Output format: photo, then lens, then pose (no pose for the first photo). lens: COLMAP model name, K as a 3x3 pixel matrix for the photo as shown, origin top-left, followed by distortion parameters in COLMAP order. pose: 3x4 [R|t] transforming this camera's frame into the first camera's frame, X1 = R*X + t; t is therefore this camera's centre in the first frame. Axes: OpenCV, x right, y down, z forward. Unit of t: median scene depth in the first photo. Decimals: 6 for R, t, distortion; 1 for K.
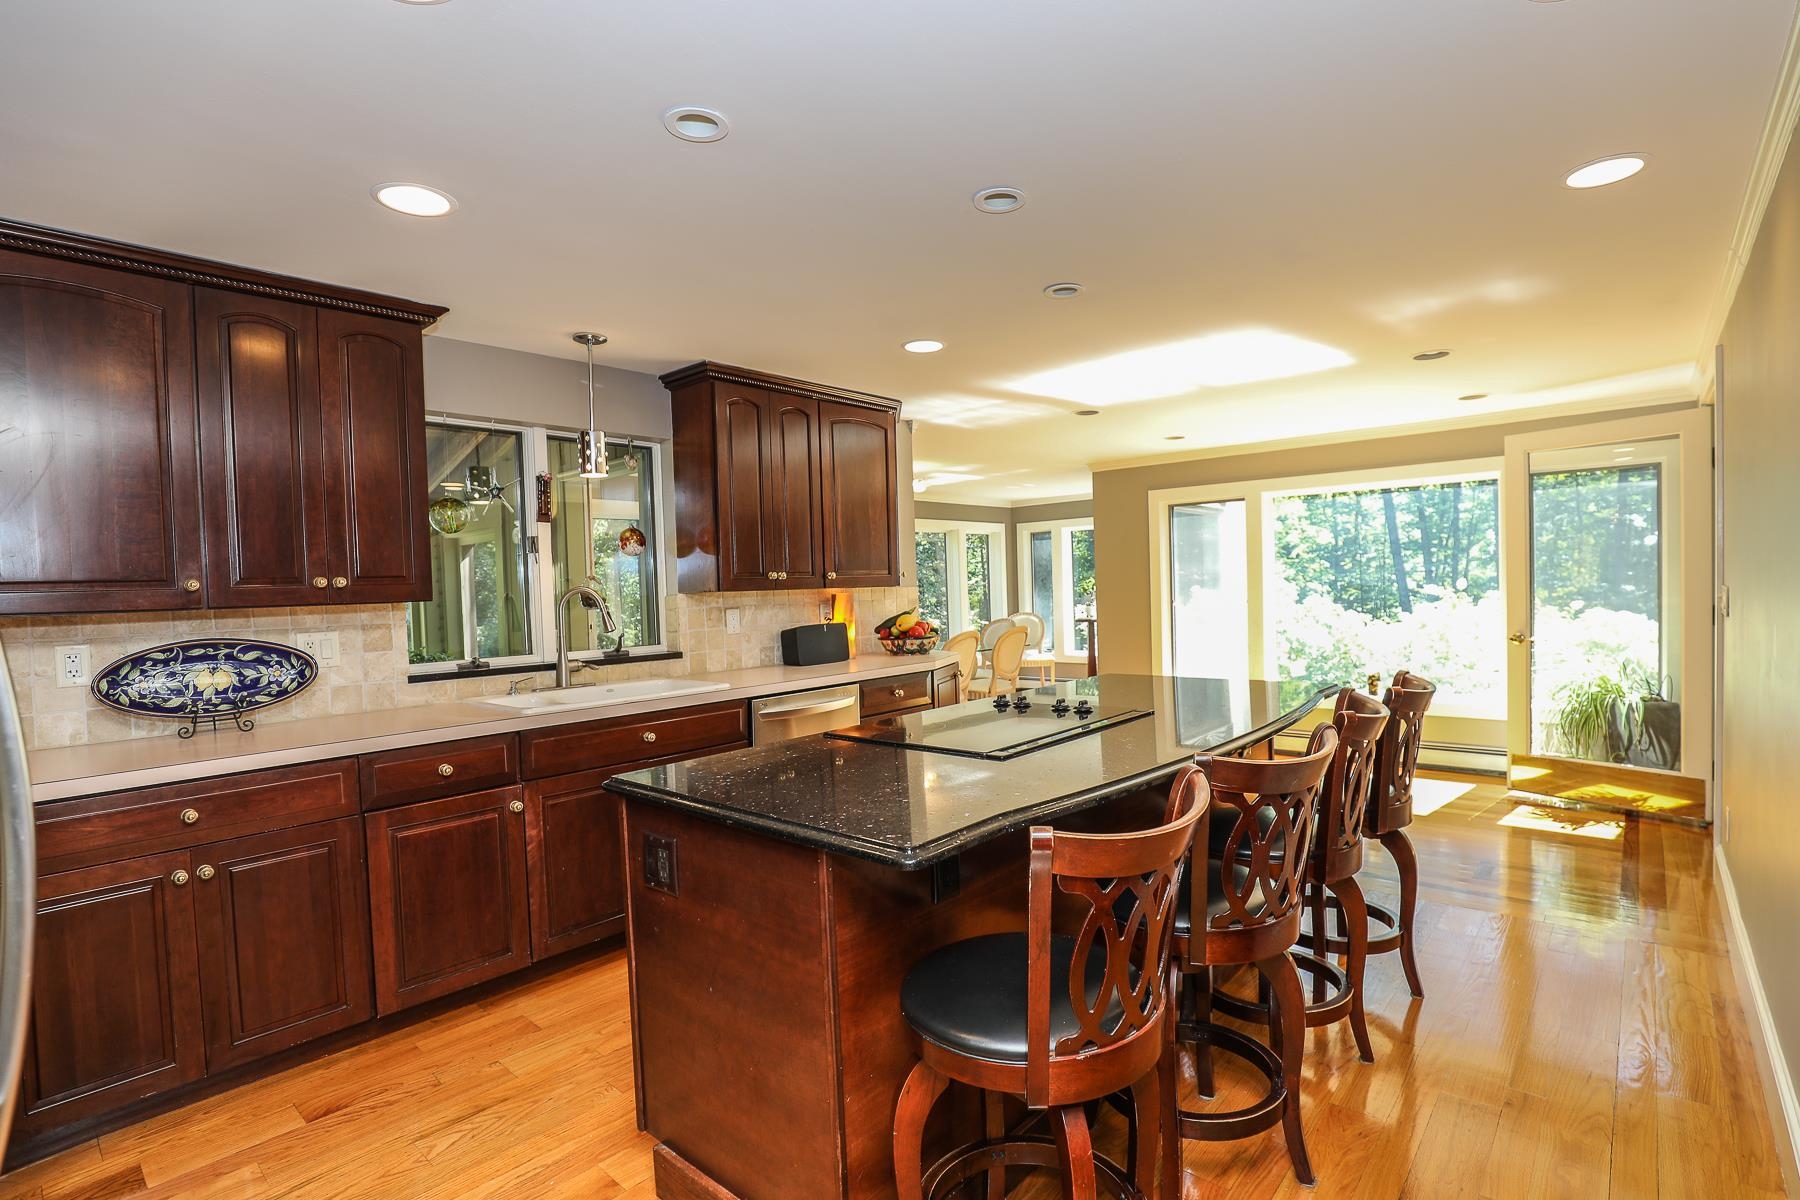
lens RADIAL K [[857.1, 0, 901.9], [0, 857.1, 610.7], [0, 0, 1]] dist [-0.022301, 0.000905]
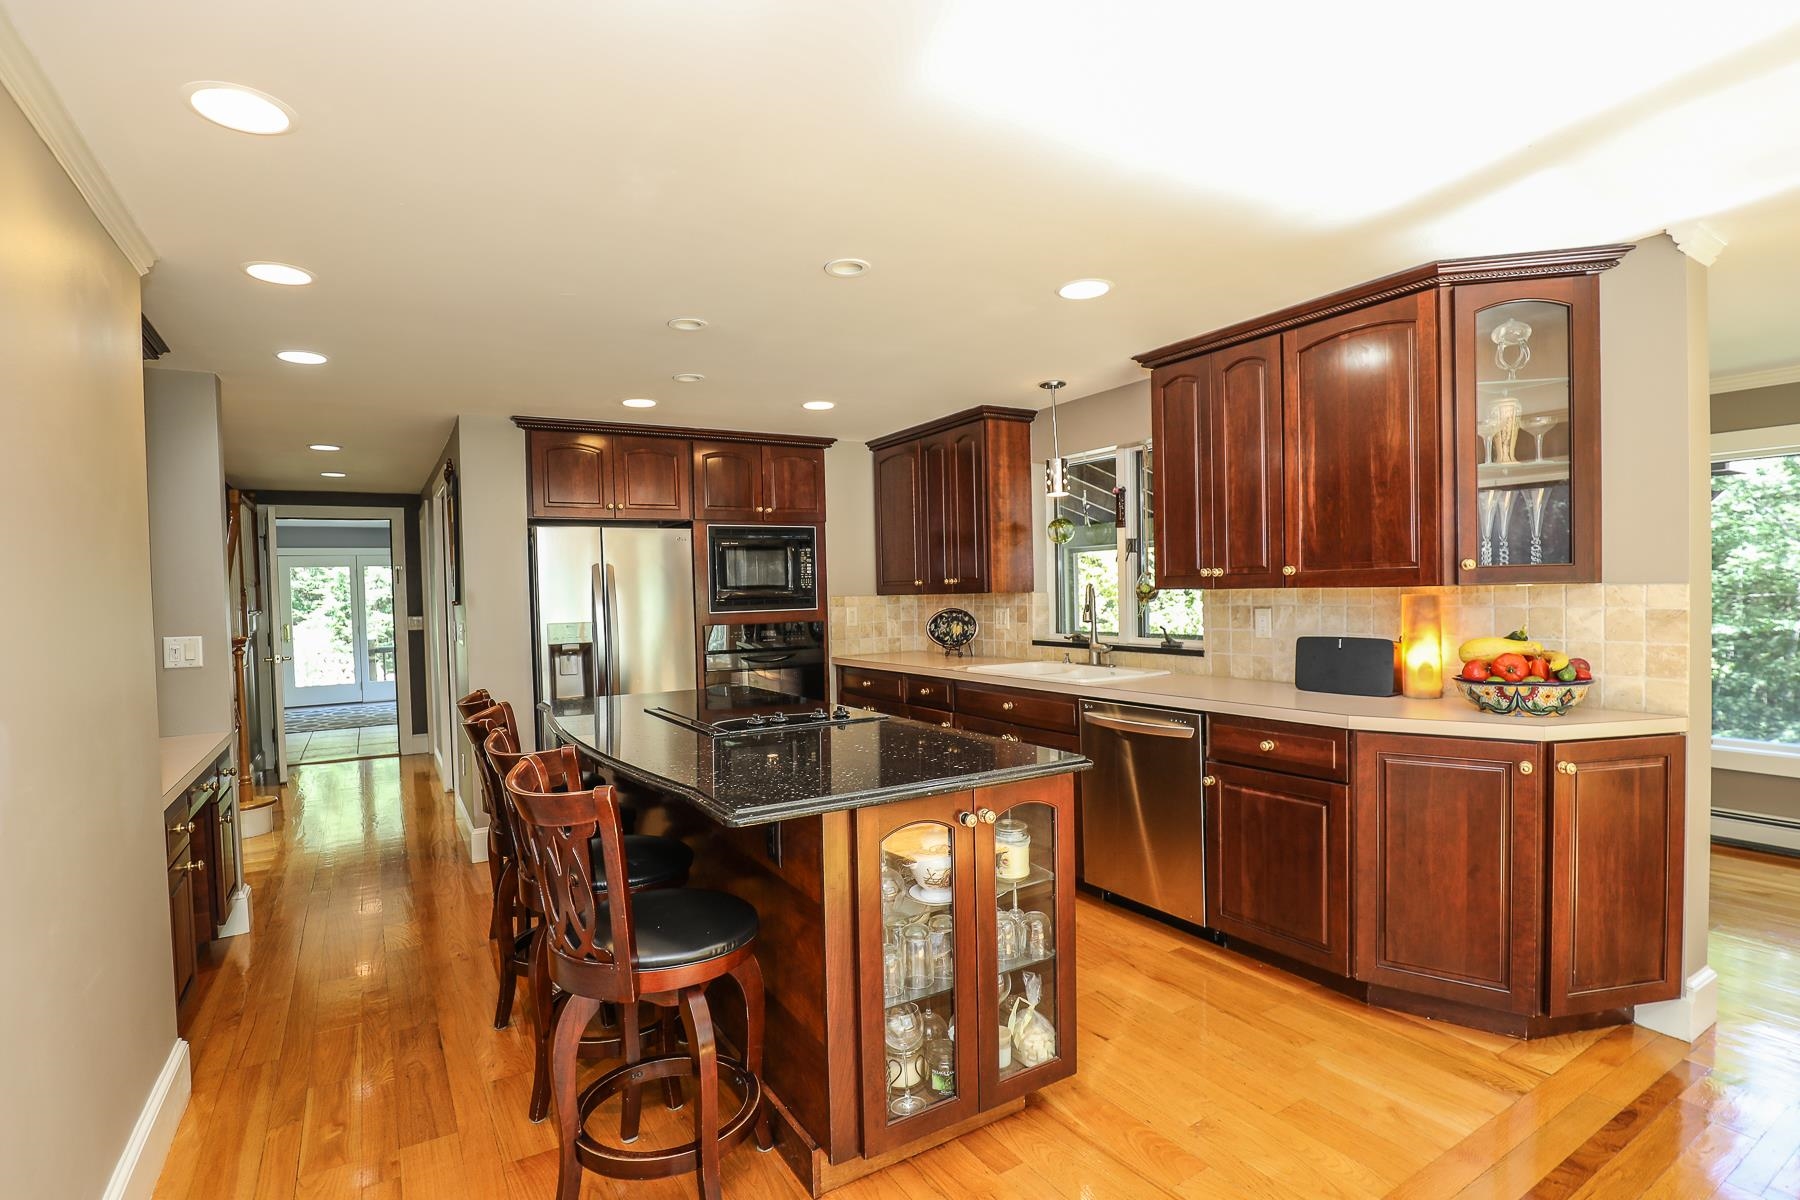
lens RADIAL K [[857.1, 0, 901.9], [0, 857.1, 610.7], [0, 0, 1]] dist [-0.022301, 0.000905]
pose [[-0.286855, 0.052509, -0.956534, 0.752422], [-0.002720, 0.998448, 0.055625, -0.048427], [0.957970, 0.018558, -0.286267, 0.948925]]
